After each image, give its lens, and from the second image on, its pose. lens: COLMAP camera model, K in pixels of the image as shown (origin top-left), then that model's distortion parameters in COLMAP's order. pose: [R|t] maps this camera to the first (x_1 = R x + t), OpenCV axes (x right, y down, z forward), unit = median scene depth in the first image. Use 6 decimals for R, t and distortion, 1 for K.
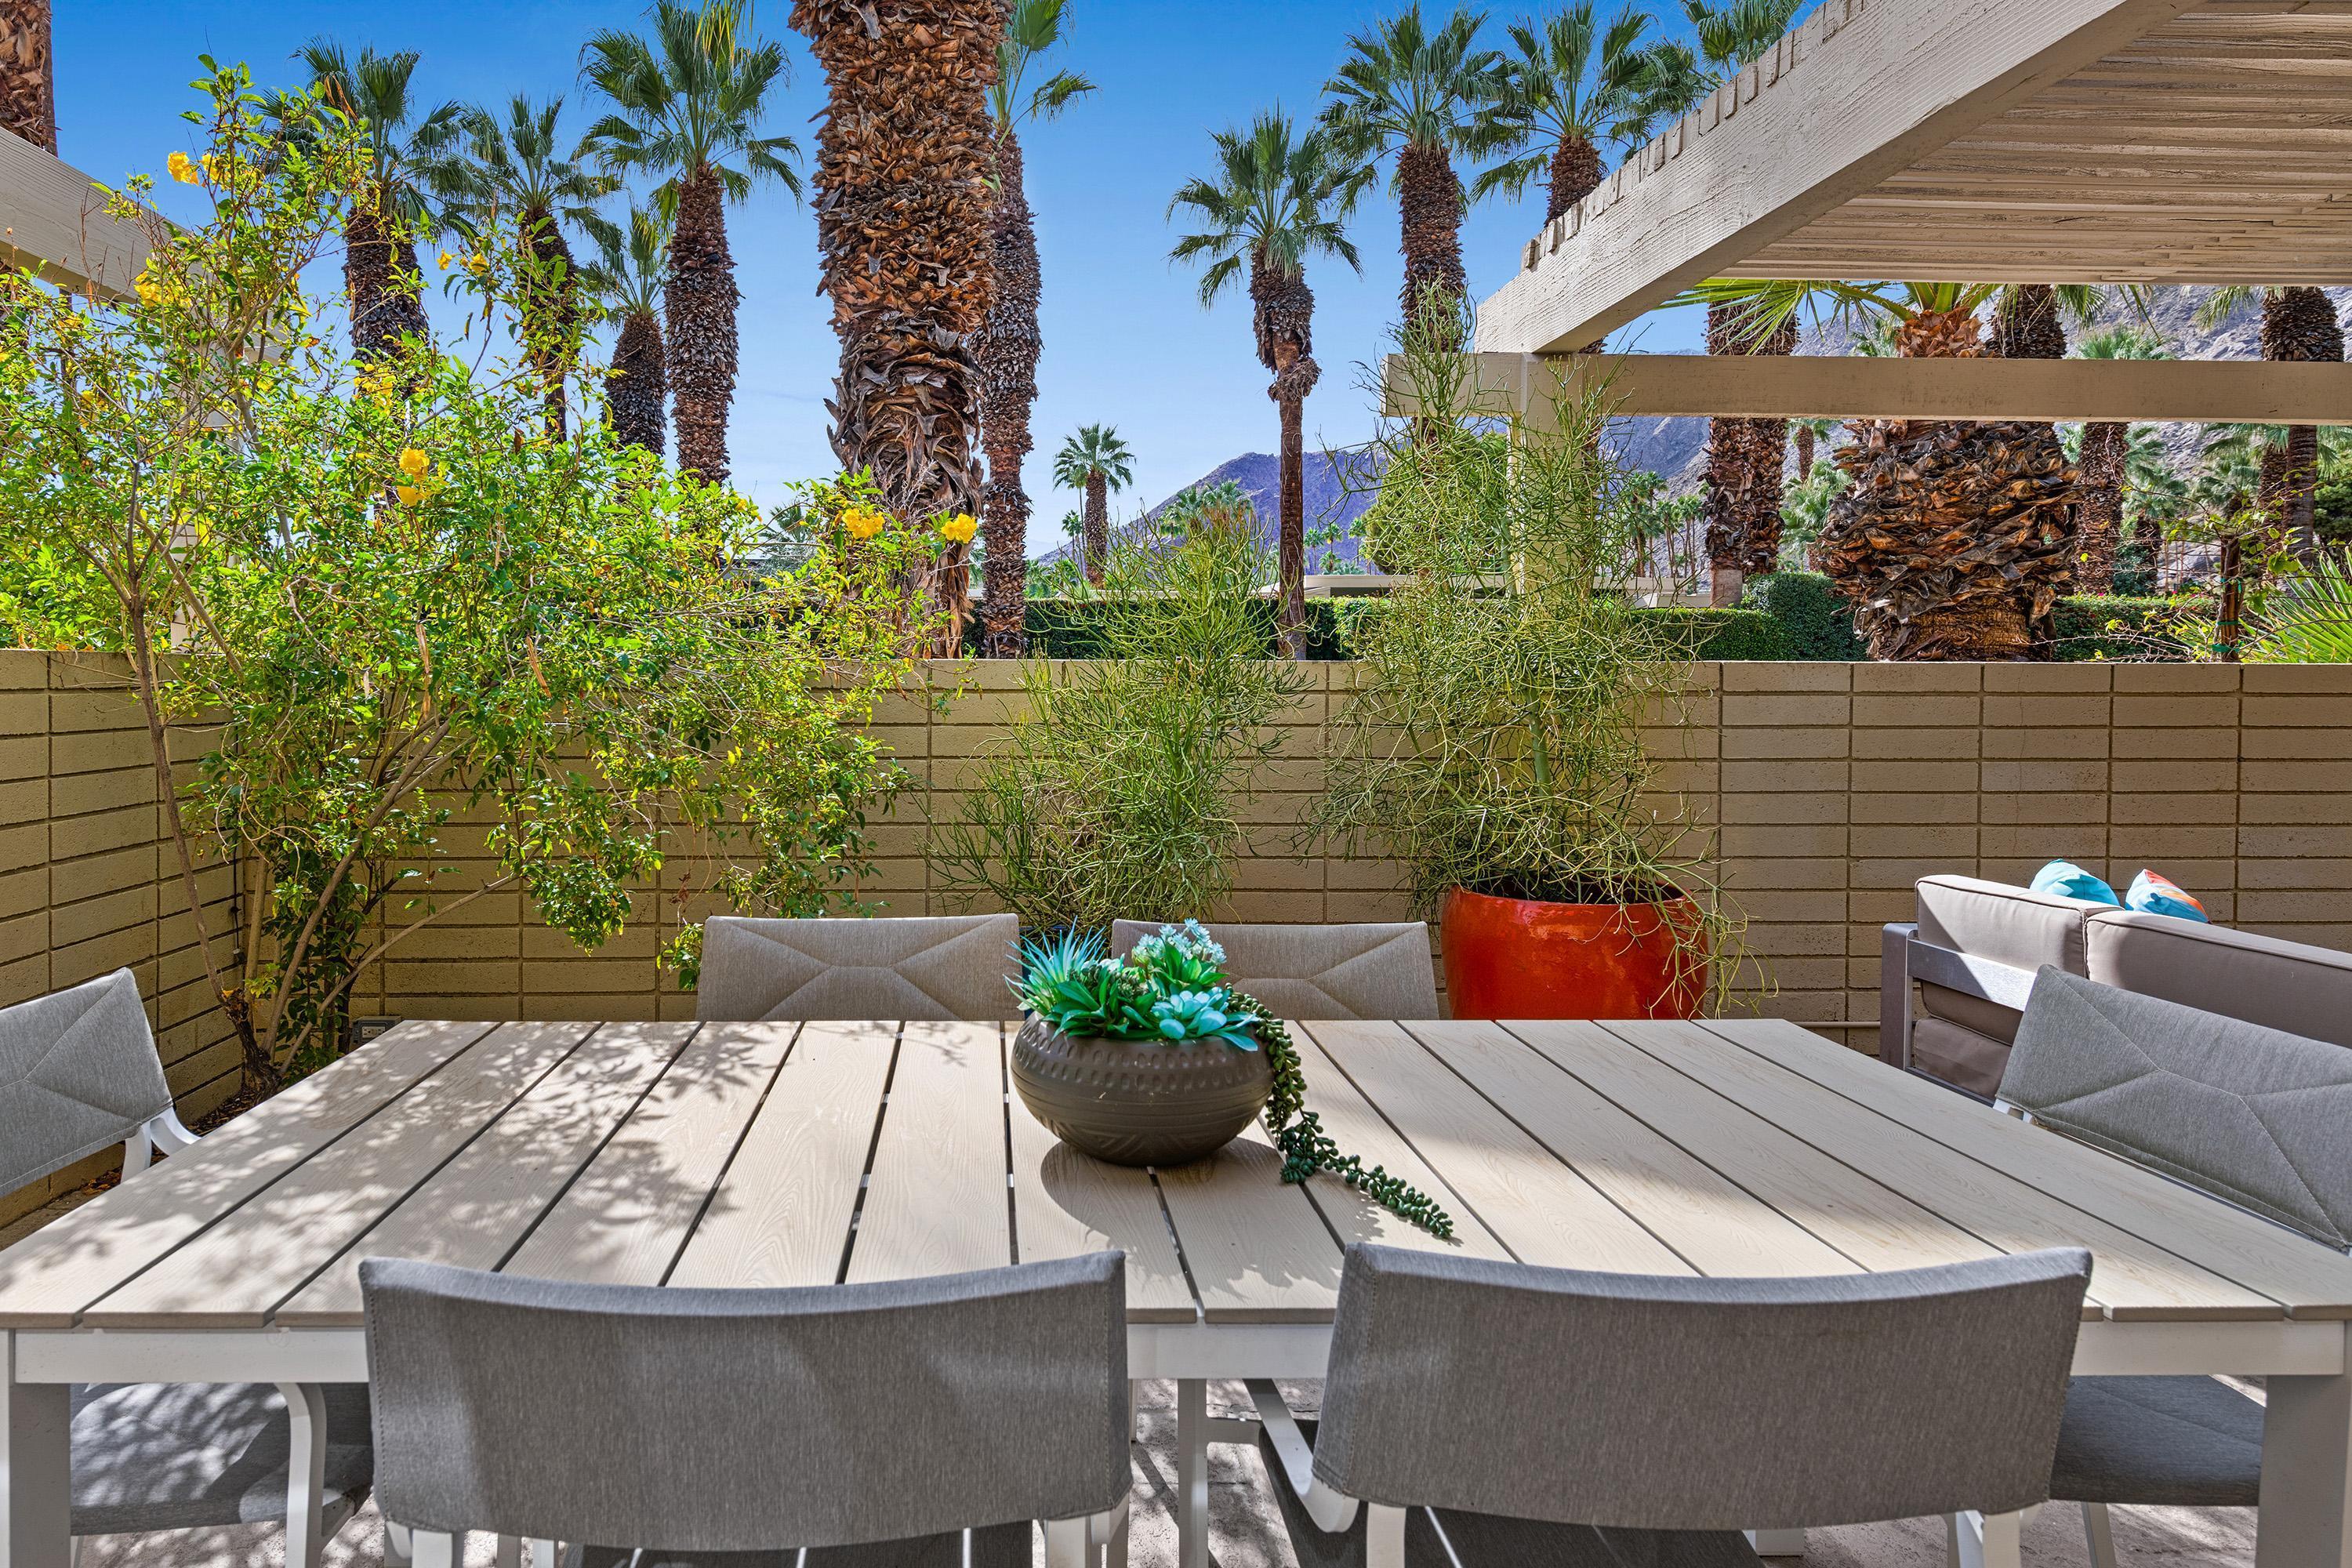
lens RADIAL K [[1320.8, 0, 999.4], [0, 1320.8, 705.5], [0, 0, 1]] dist [0.012777, -0.004290]
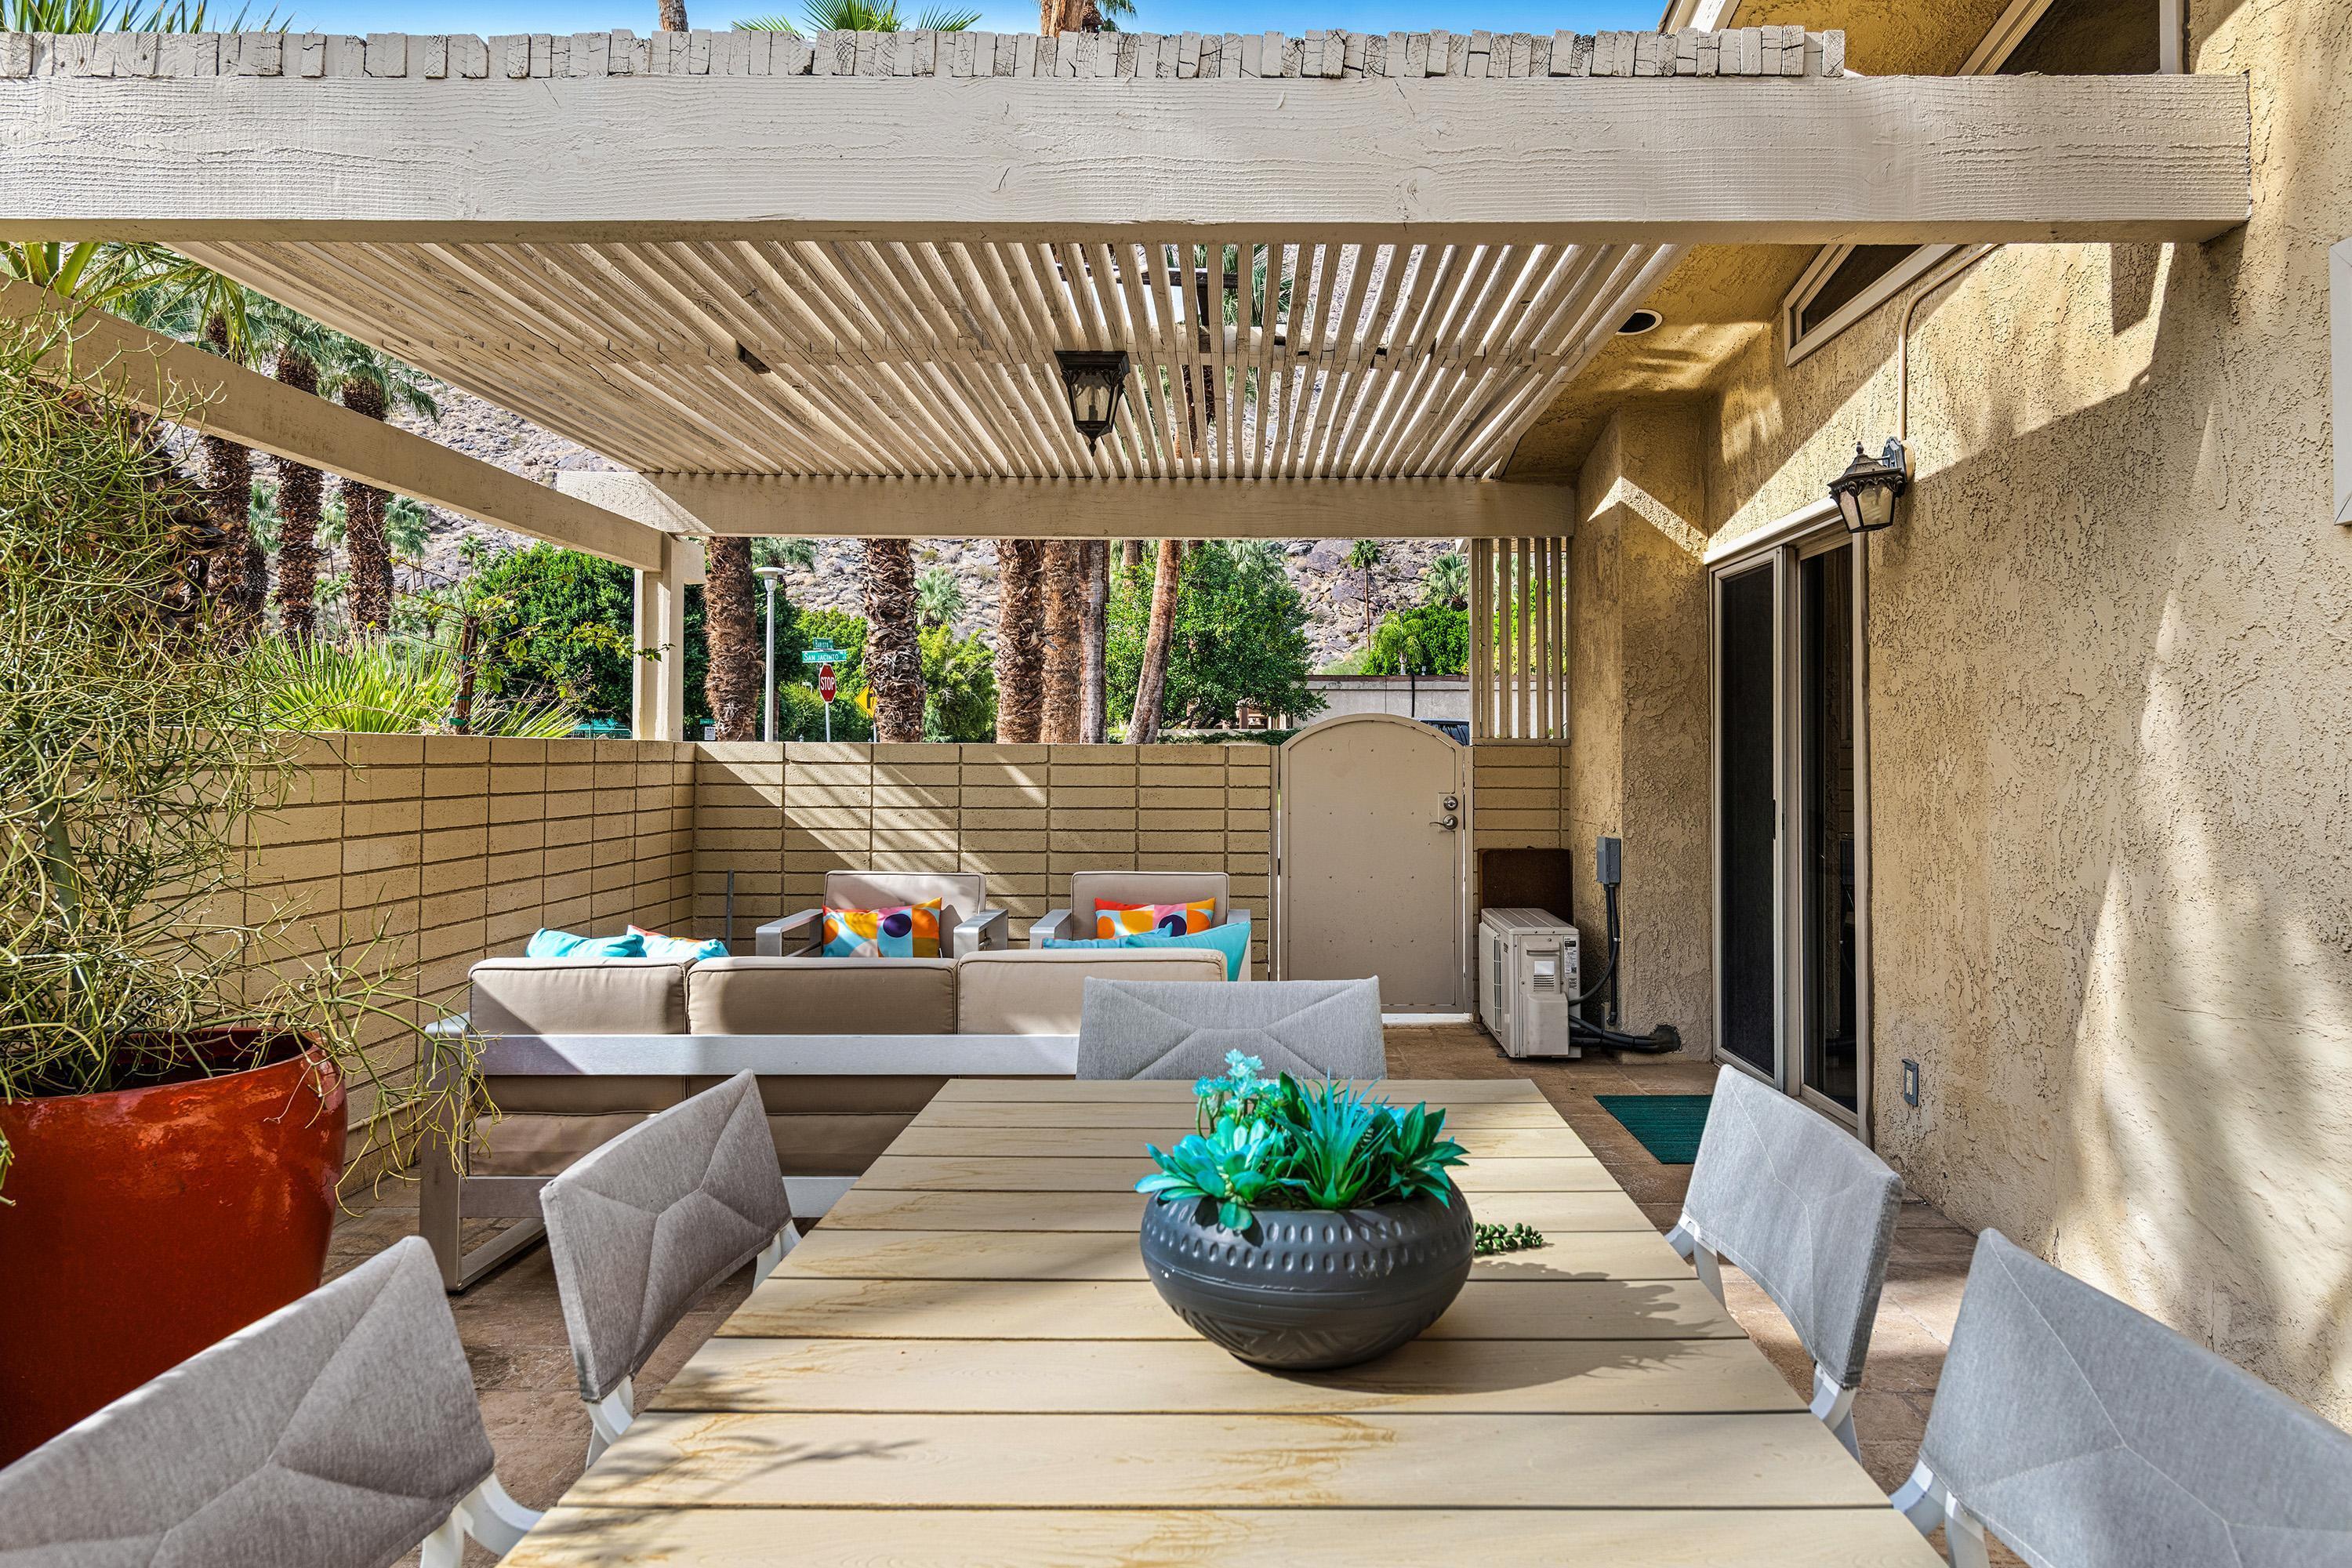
lens RADIAL K [[1497.9, 0, 1236.2], [0, 1497.9, 711.4], [0, 0, 1]] dist [0.031633, -0.008856]
pose [[0.024032, 0.026618, 0.999357, -0.288580], [0.016760, 0.999494, -0.027024, -0.008784], [-0.999571, 0.017398, 0.023574, 0.357531]]
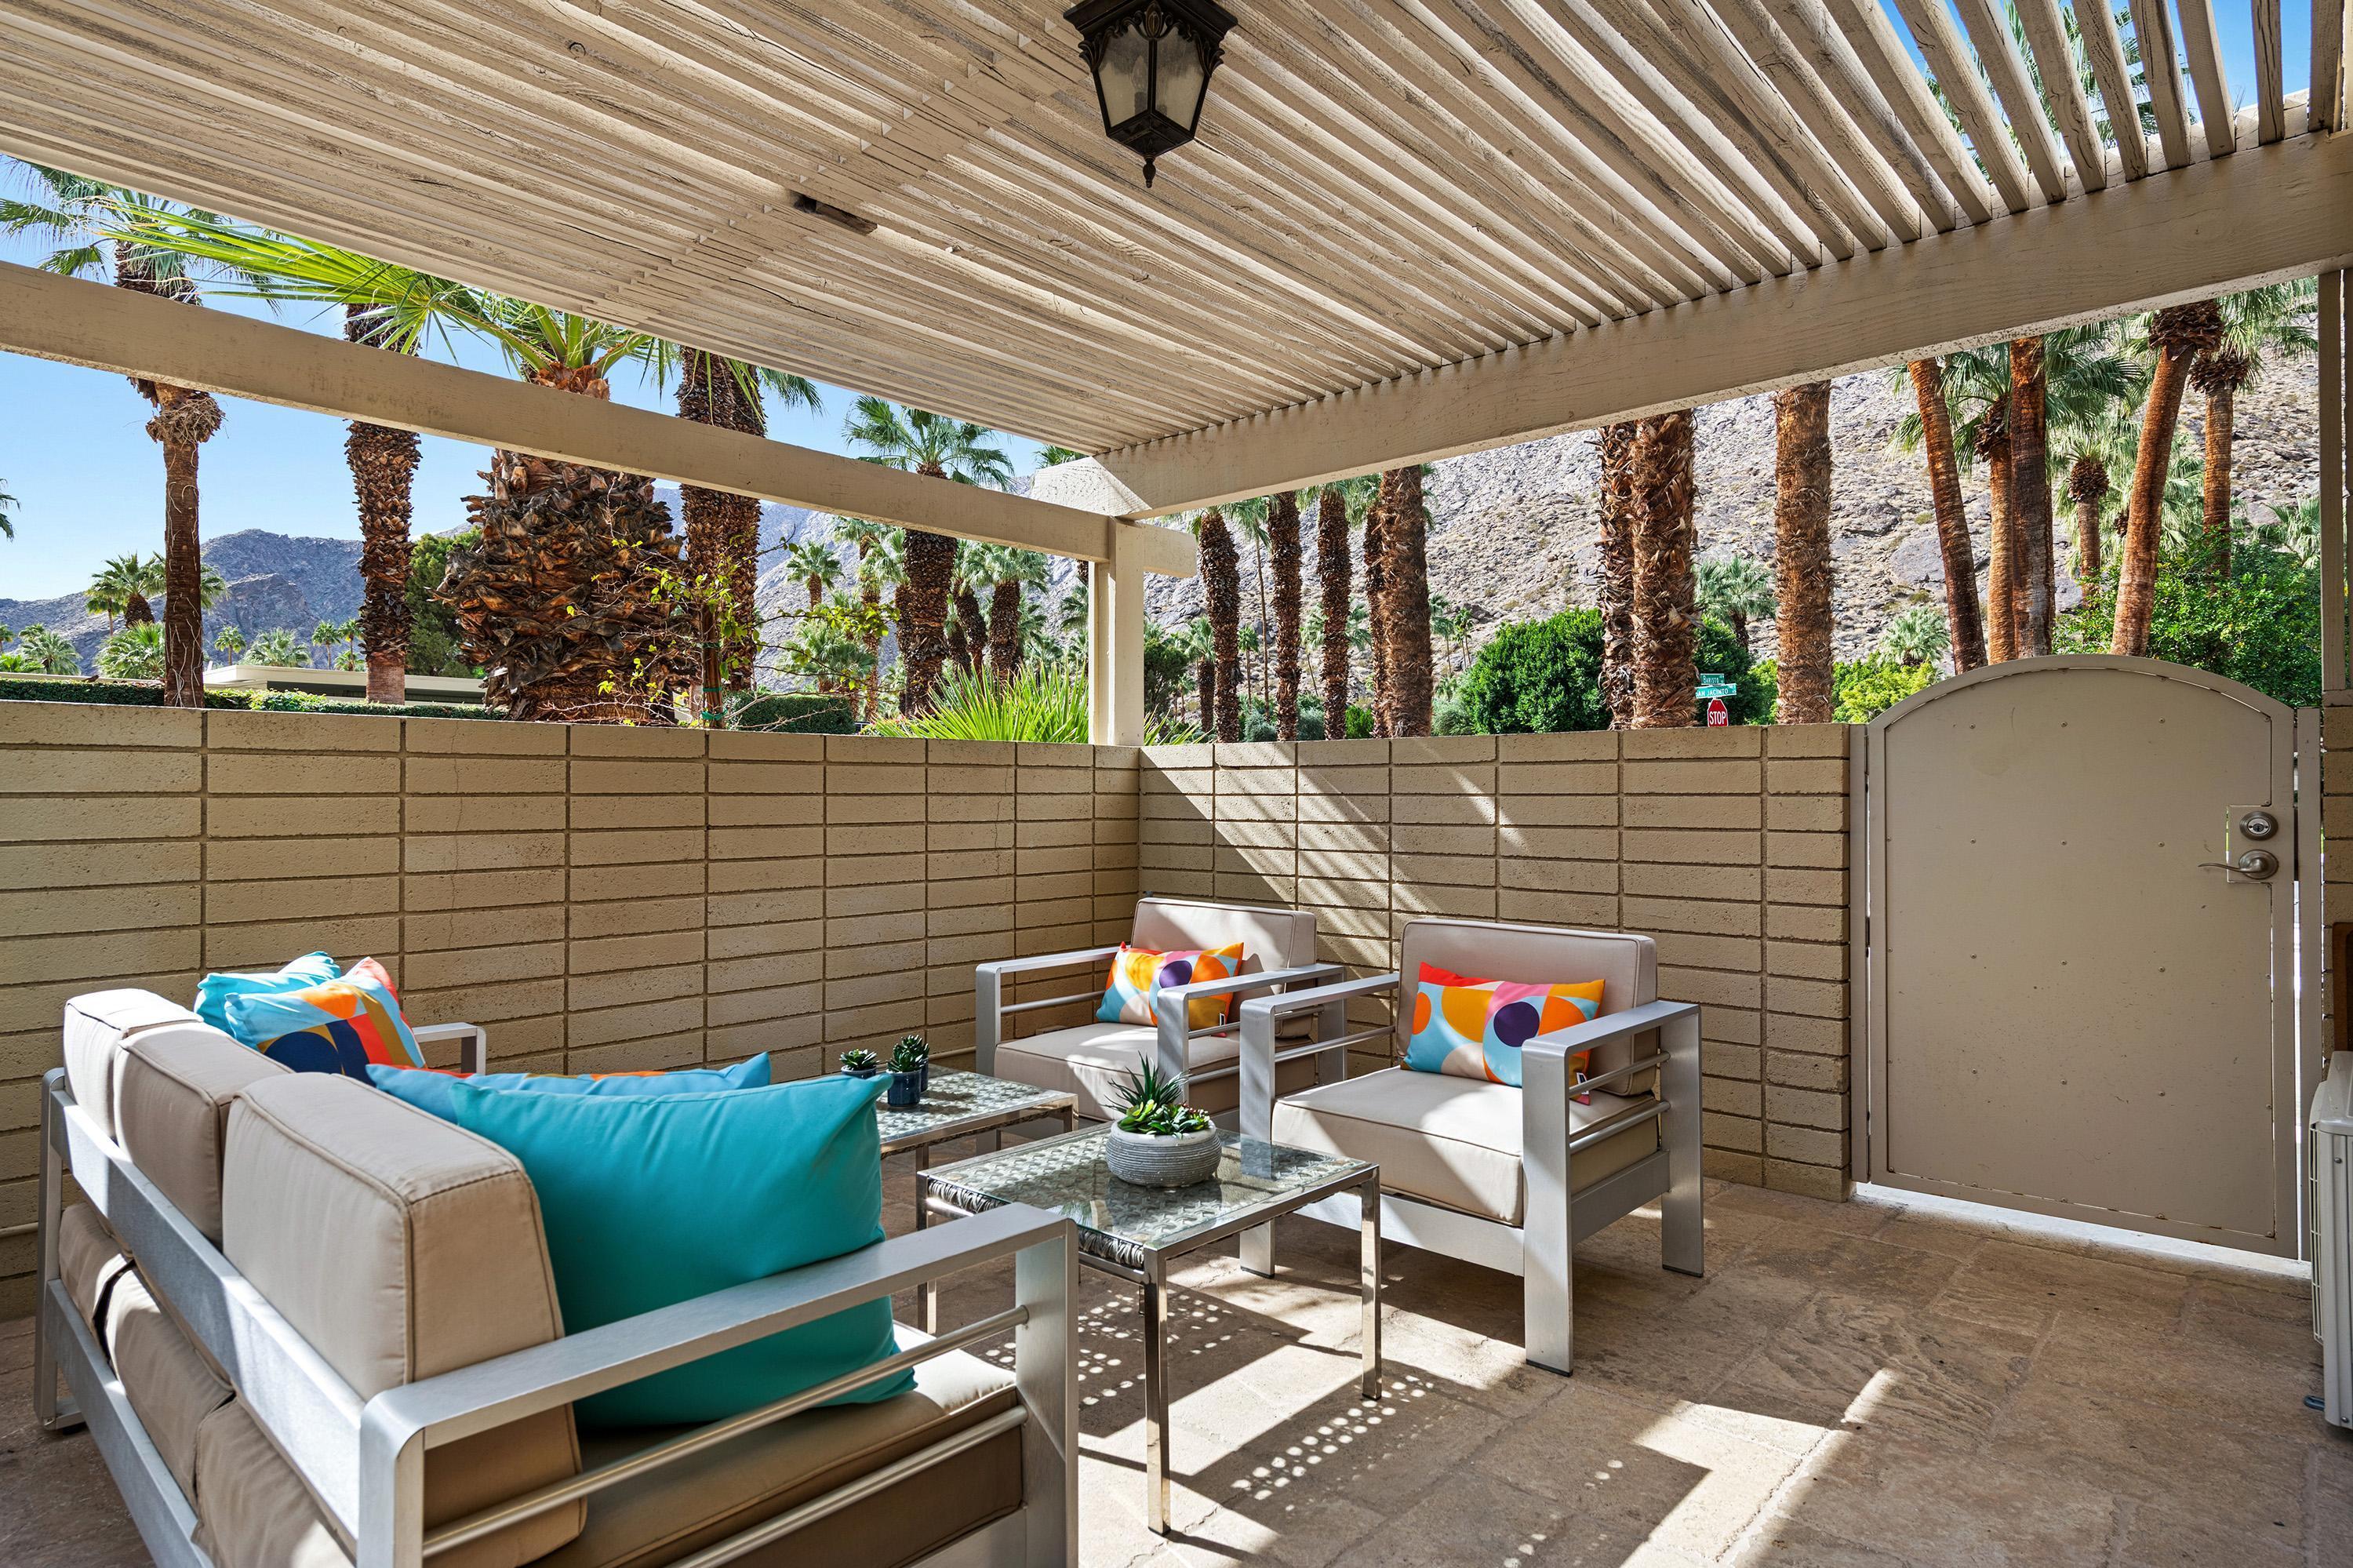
lens RADIAL K [[1285.1, 0, 1194.7], [0, 1285.1, 776.8], [0, 0, 1]] dist [0.027477, -0.012802]
pose [[0.683602, 0.008043, 0.729810, 0.484268], [0.017656, 0.999464, -0.027553, 0.035715], [-0.729641, 0.031721, 0.683094, 0.092323]]
